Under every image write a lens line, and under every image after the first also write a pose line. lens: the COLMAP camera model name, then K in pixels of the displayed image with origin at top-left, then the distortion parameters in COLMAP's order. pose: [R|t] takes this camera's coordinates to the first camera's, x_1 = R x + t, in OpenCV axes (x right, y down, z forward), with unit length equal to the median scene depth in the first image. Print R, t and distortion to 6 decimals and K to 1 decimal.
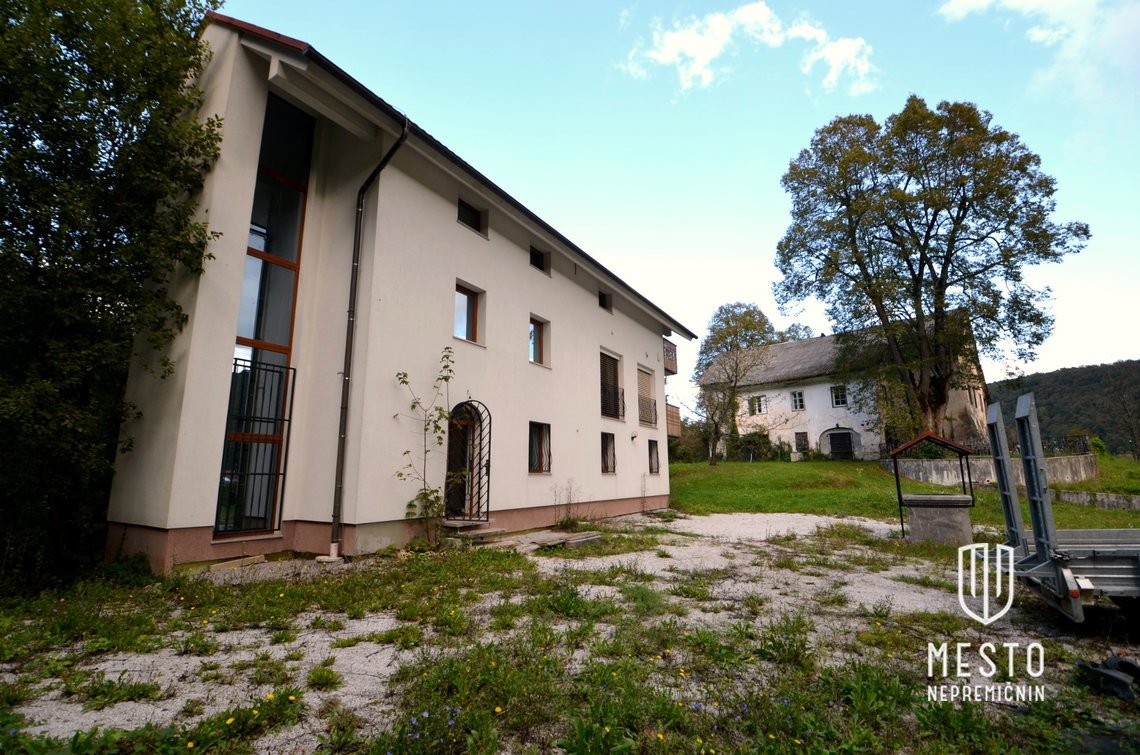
lens RADIAL K [[493.2, 0, 574.6], [0, 493.2, 393.2], [0, 0, 1]] dist [0.002811, -0.015802]
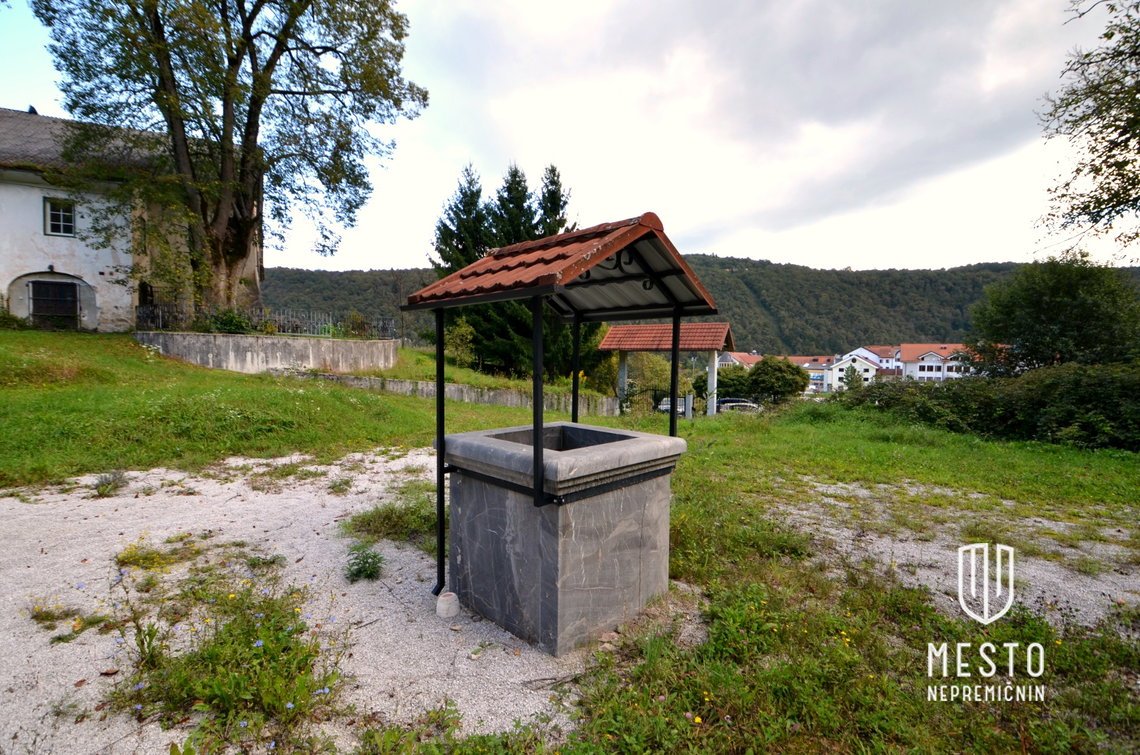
lens RADIAL K [[502.0, 0, 570.0], [0, 502.0, 377.5], [0, 0, 1]] dist [-0.012236, -0.009879]
pose [[0.239913, -0.031119, 0.970296, 0.146719], [-0.171448, 0.982418, 0.073899, 0.050027], [-0.955535, -0.184085, 0.230359, 0.315433]]
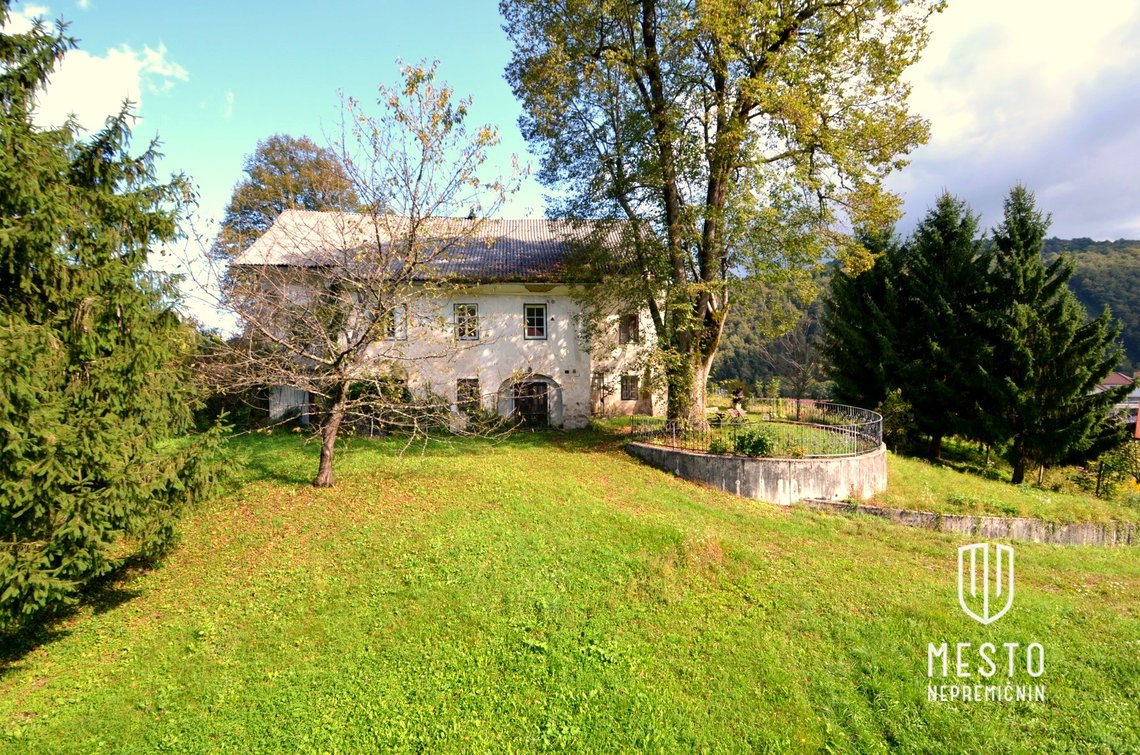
lens RADIAL K [[502.0, 0, 570.0], [0, 502.0, 377.5], [0, 0, 1]] dist [-0.012236, -0.009879]
pose [[0.621541, -0.012891, 0.783276, 0.095983], [-0.121412, 0.986198, 0.112572, -0.000531], [-0.773916, -0.165067, 0.611397, 0.650338]]
